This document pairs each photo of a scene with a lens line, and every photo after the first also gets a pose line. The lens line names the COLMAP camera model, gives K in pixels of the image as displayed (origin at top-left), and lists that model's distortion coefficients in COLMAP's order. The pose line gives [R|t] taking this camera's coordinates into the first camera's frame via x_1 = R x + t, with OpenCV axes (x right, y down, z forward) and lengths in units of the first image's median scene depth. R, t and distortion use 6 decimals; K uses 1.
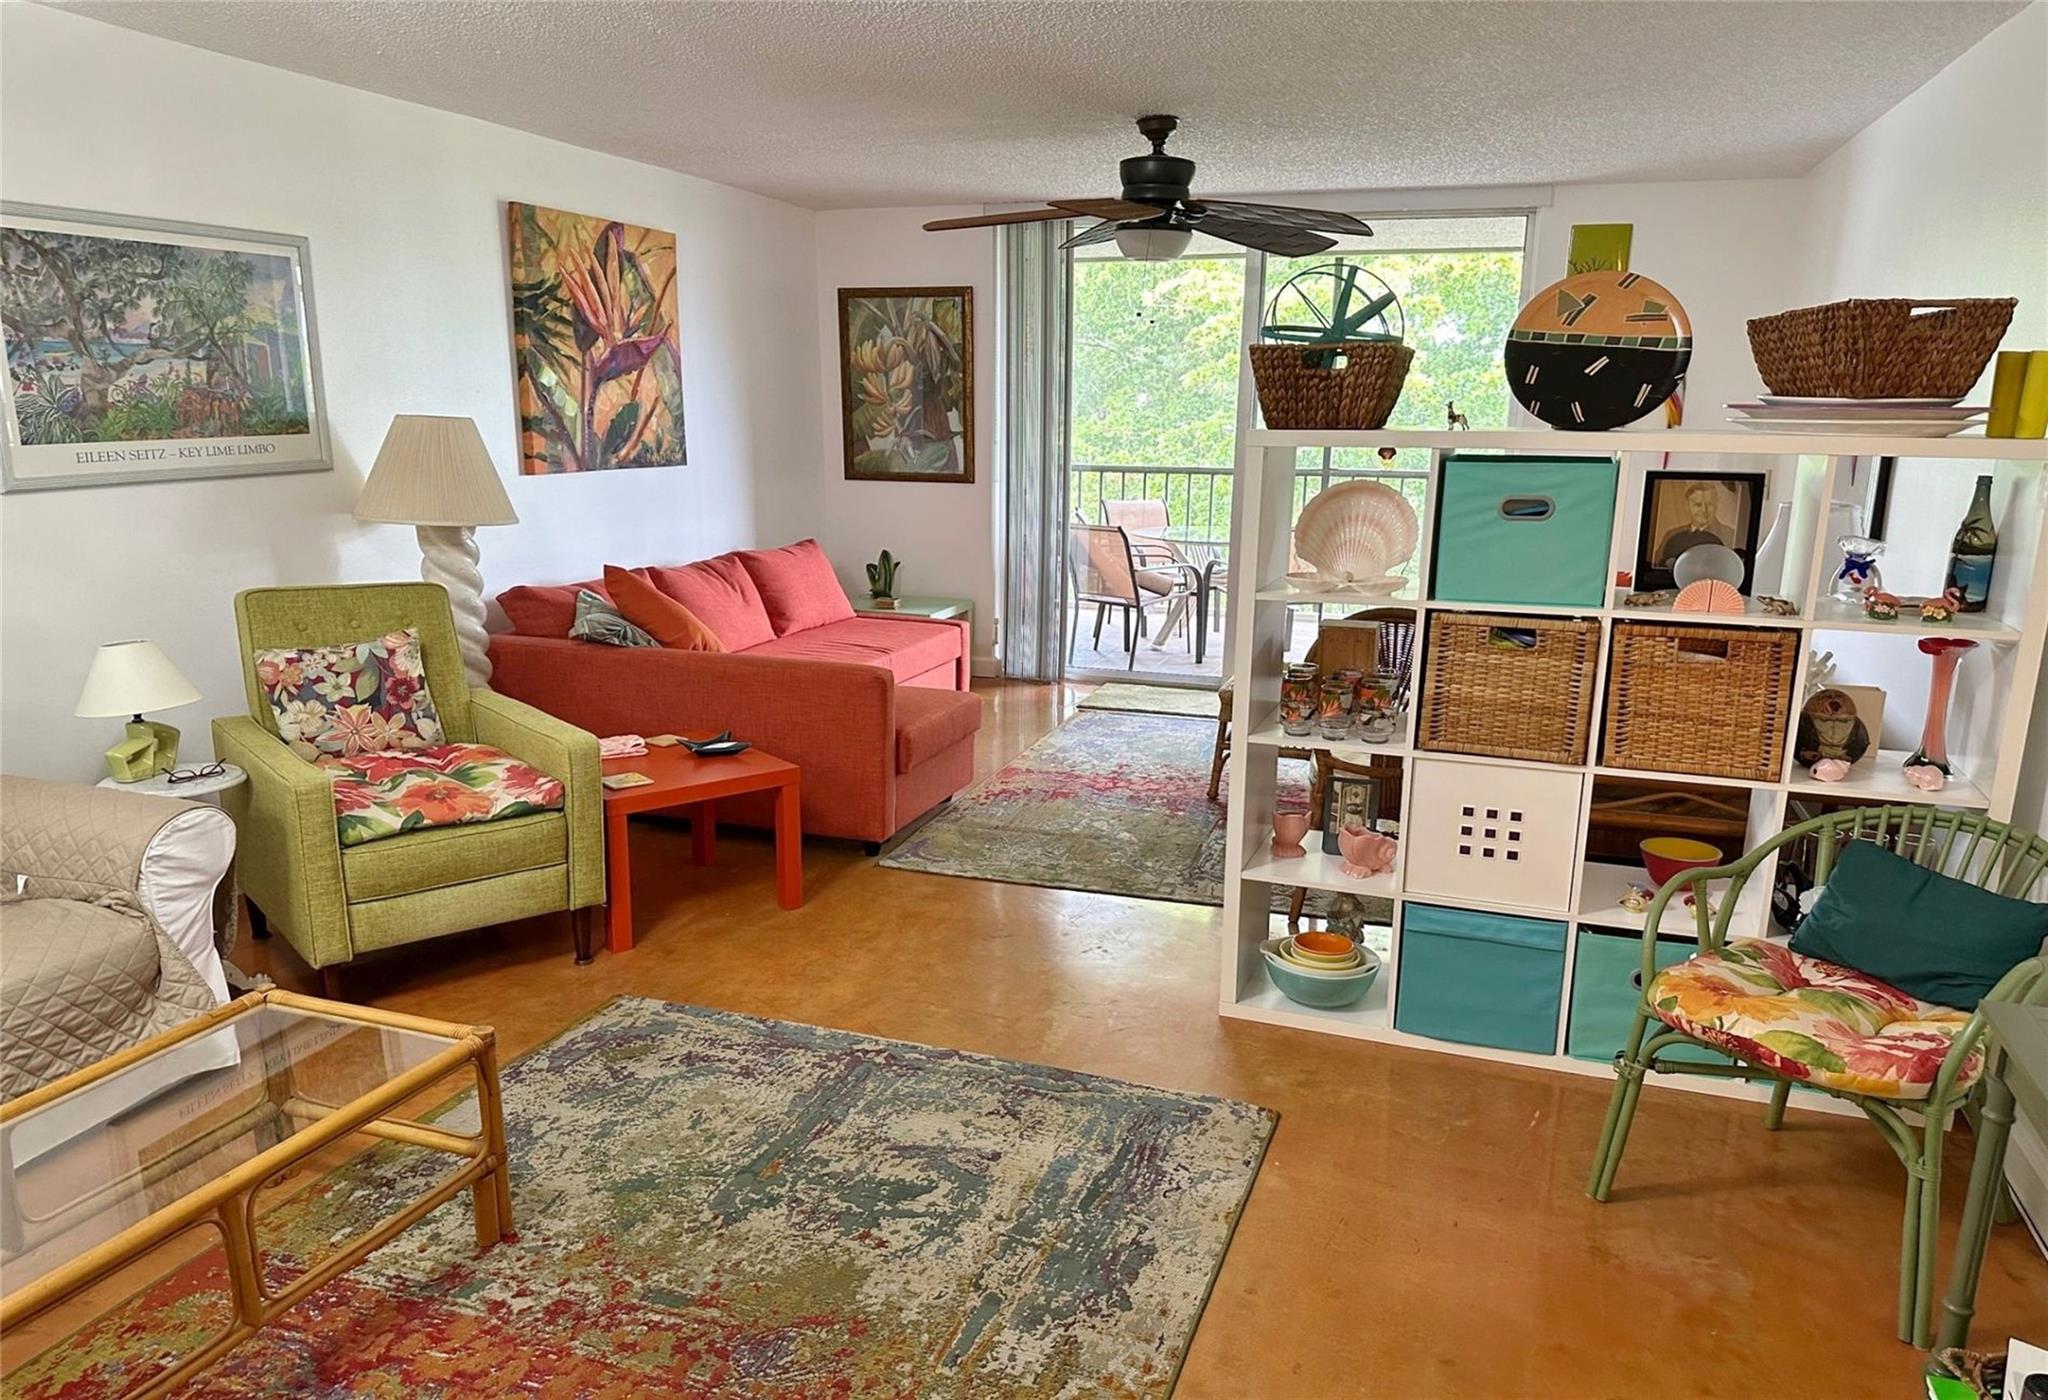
lens RADIAL K [[1488.9, 0, 1000.1], [0, 1488.9, 739.1], [0, 0, 1]] dist [0.115353, -0.094282]
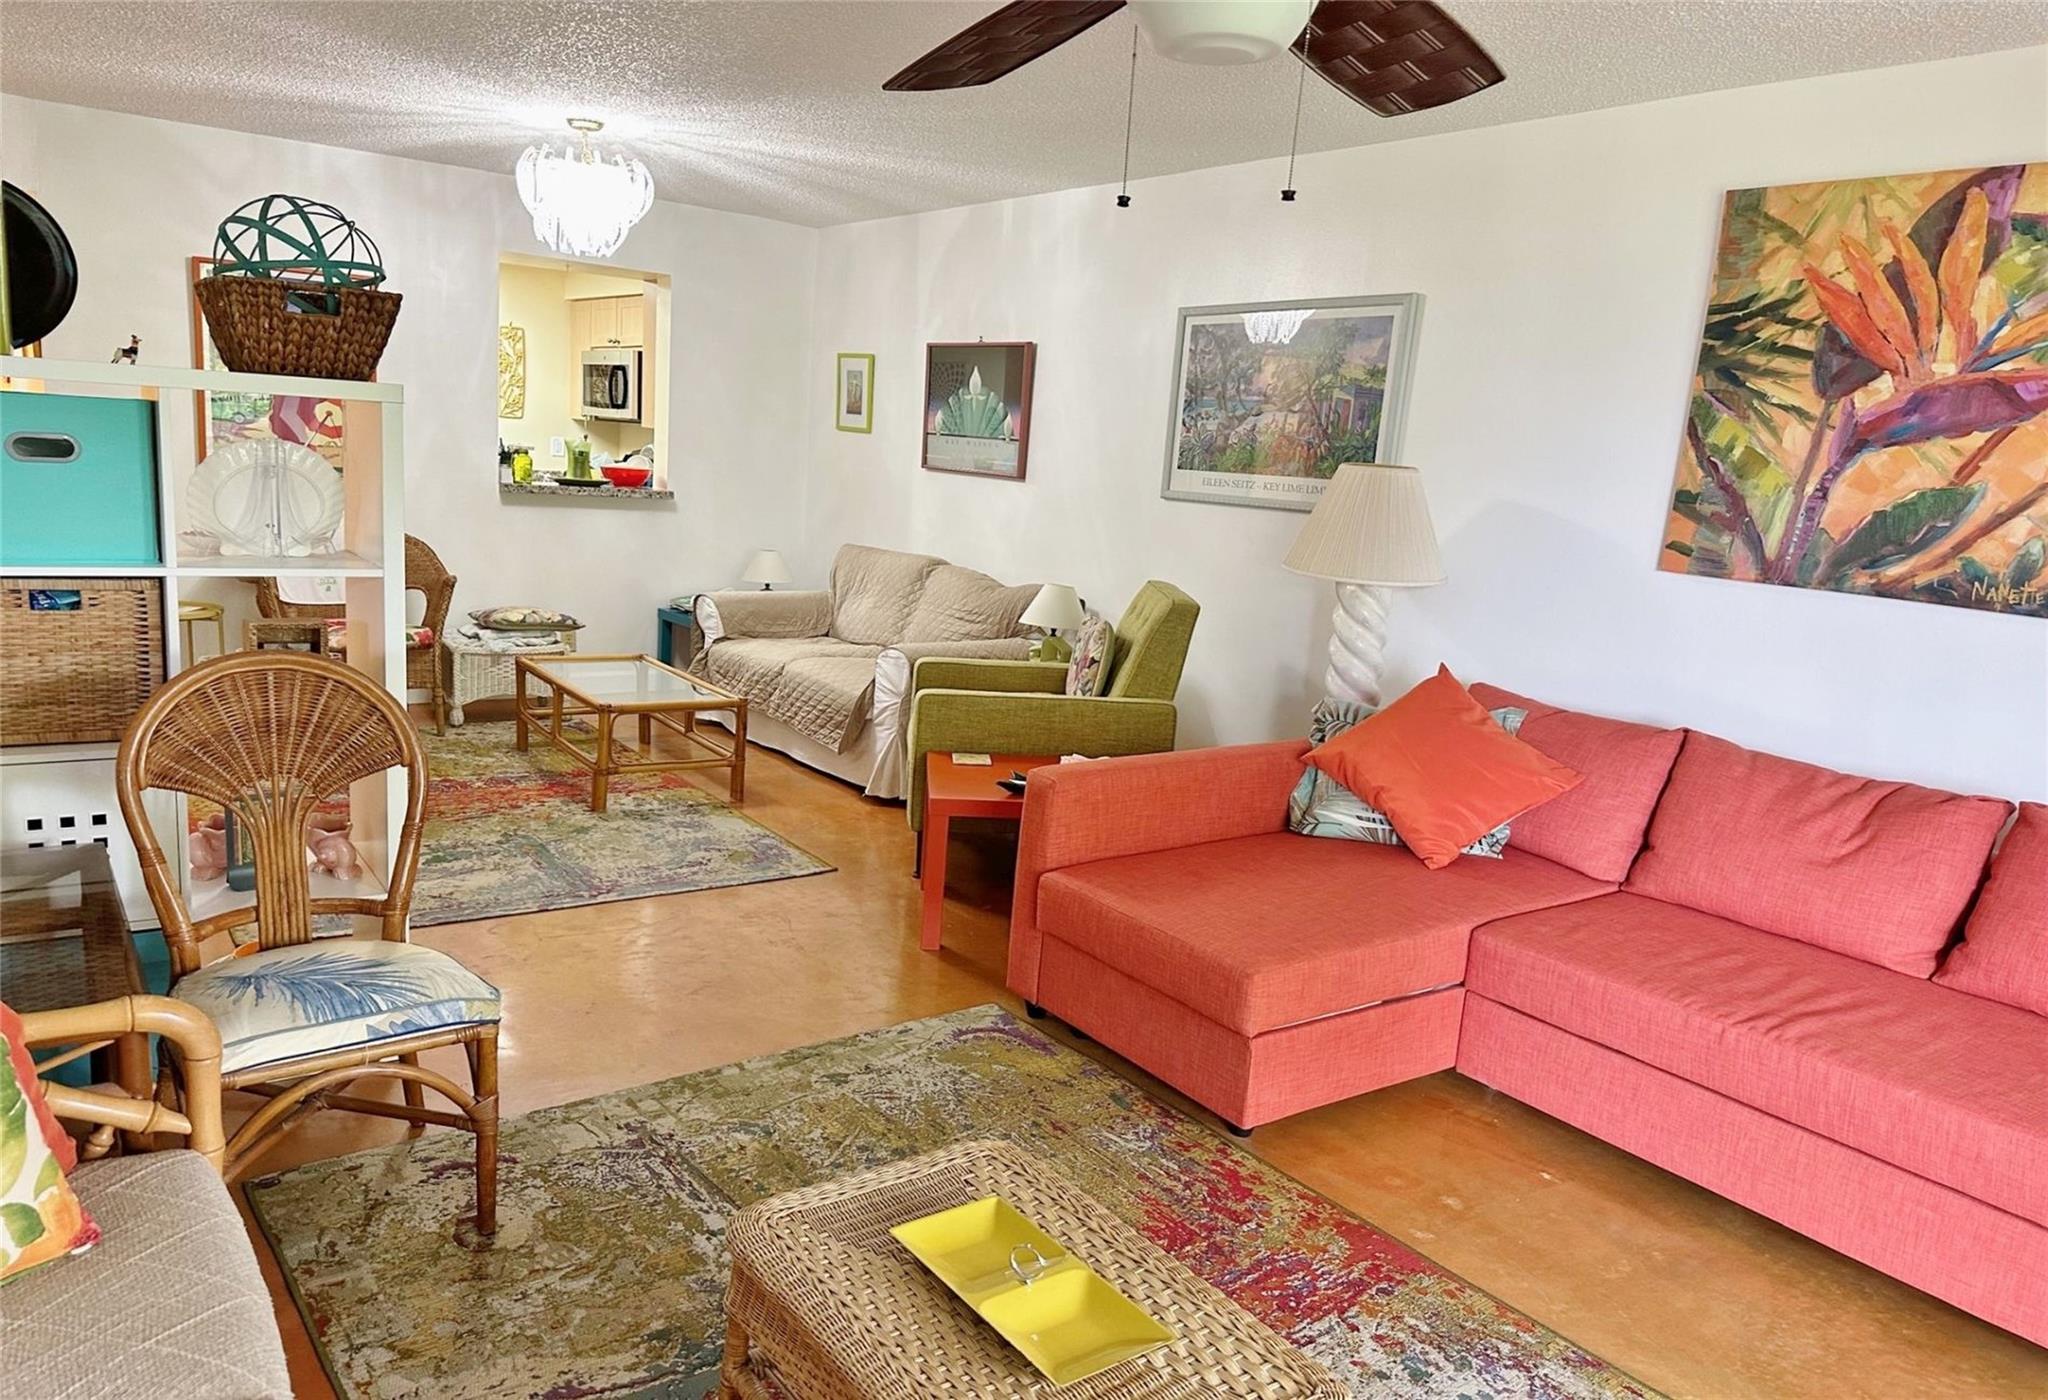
lens RADIAL K [[1432.2, 0, 1029.6], [0, 1432.2, 765.6], [0, 0, 1]] dist [0.063813, -0.071282]
pose [[-0.548809, 0.146125, -0.823077, 0.434111], [-0.257484, 0.907185, 0.332742, -0.241527], [0.795305, 0.394541, -0.460247, 1.109962]]
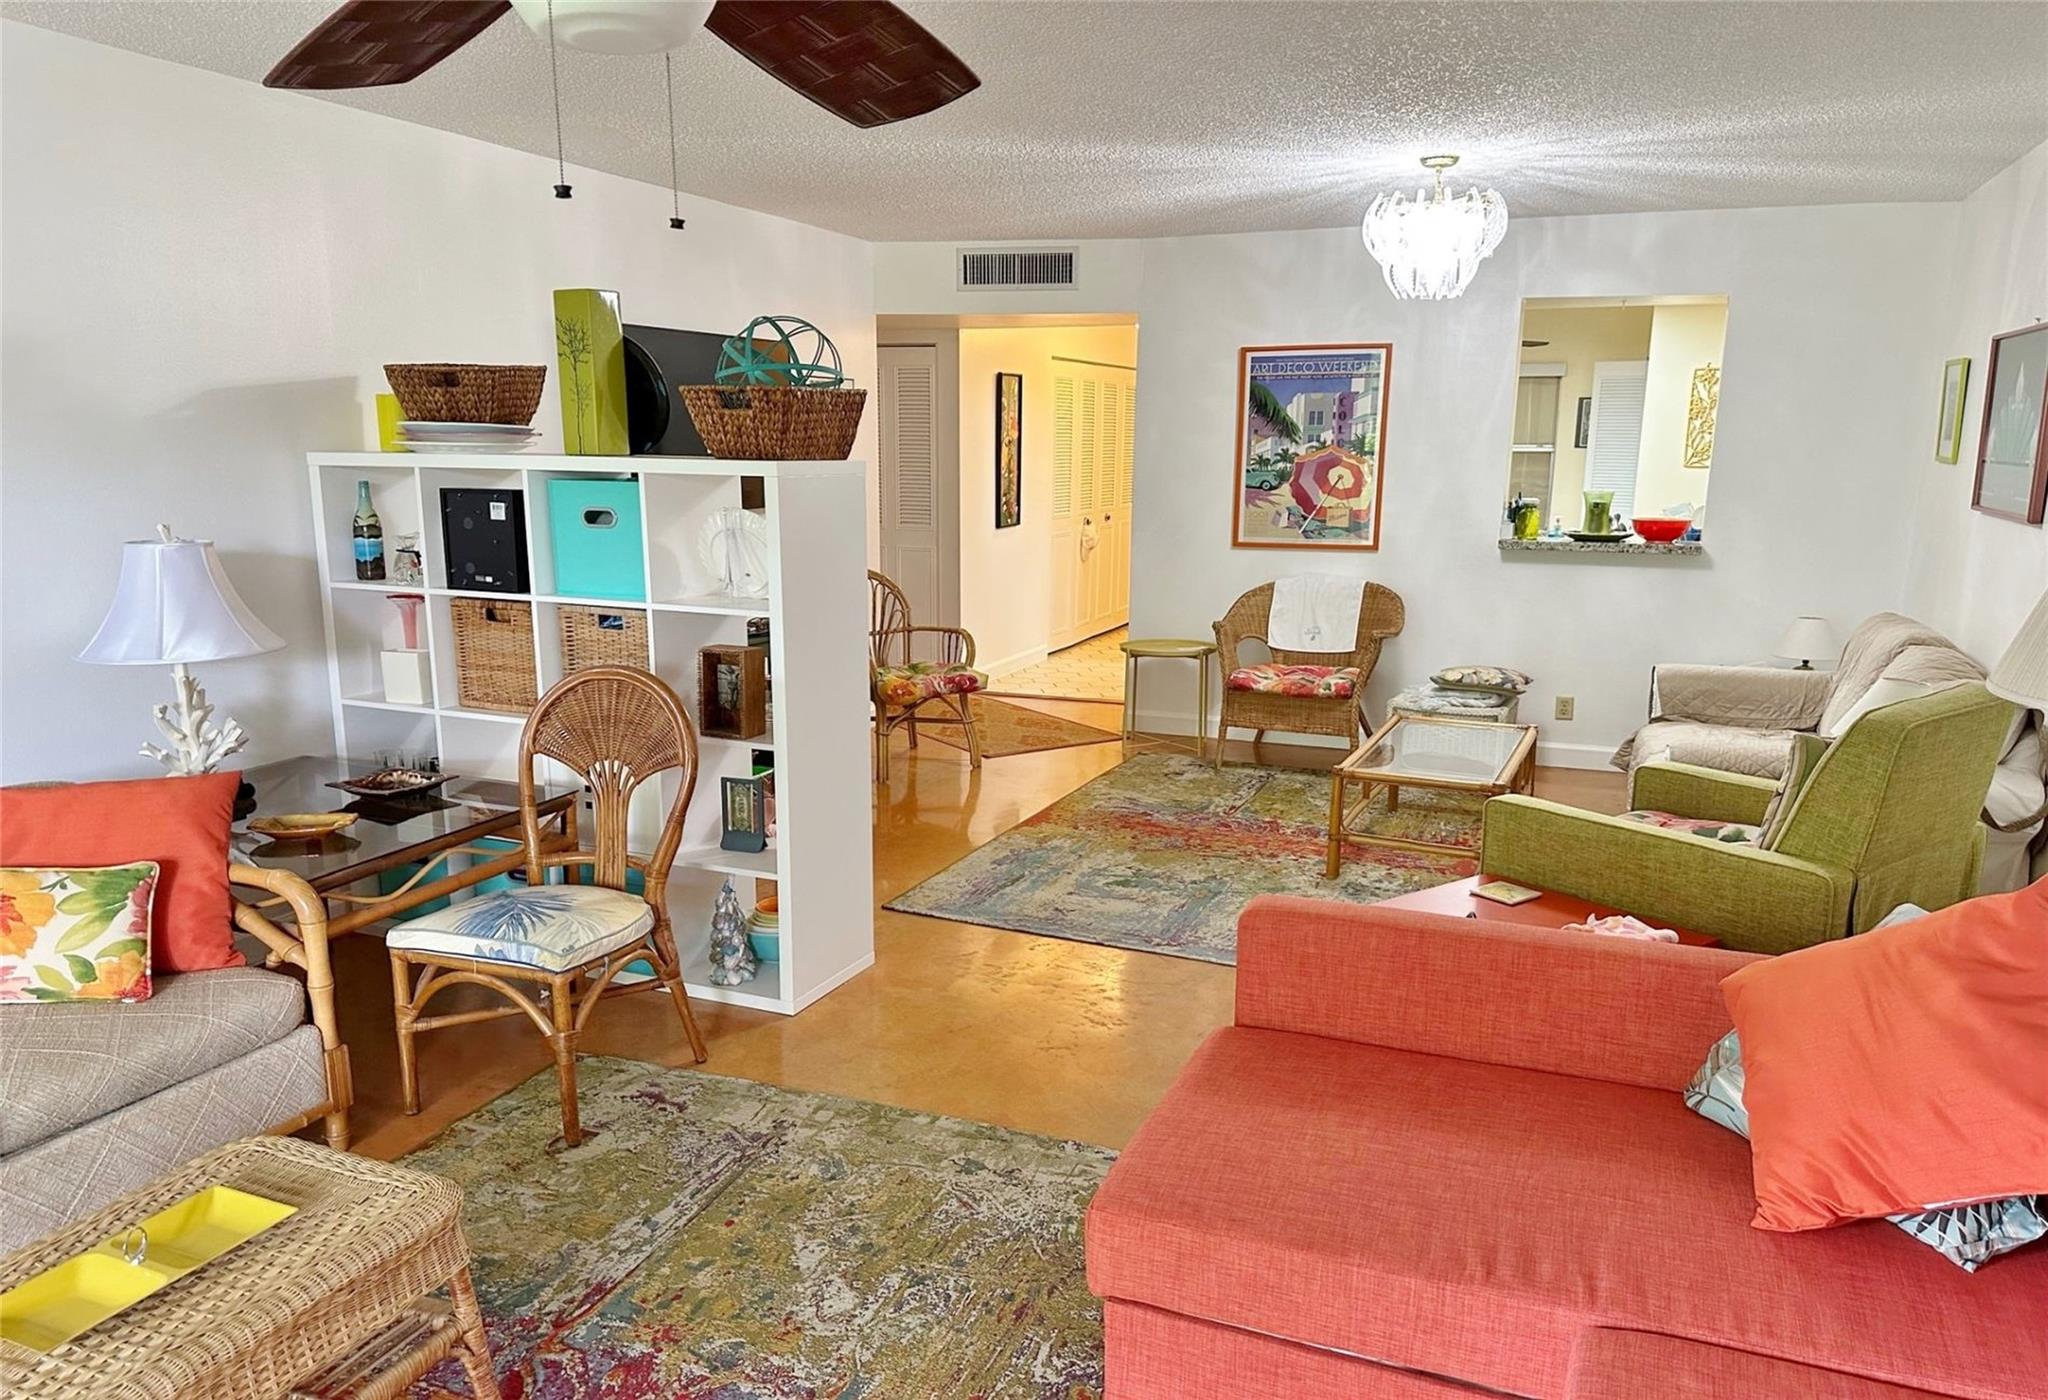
lens RADIAL K [[1432.2, 0, 1029.6], [0, 1432.2, 765.6], [0, 0, 1]] dist [0.063813, -0.071282]
pose [[-0.998990, -0.018387, 0.040993, -0.010829], [0.001640, 0.896886, 0.442258, -0.290755], [-0.044898, 0.441879, -0.895950, 1.248446]]
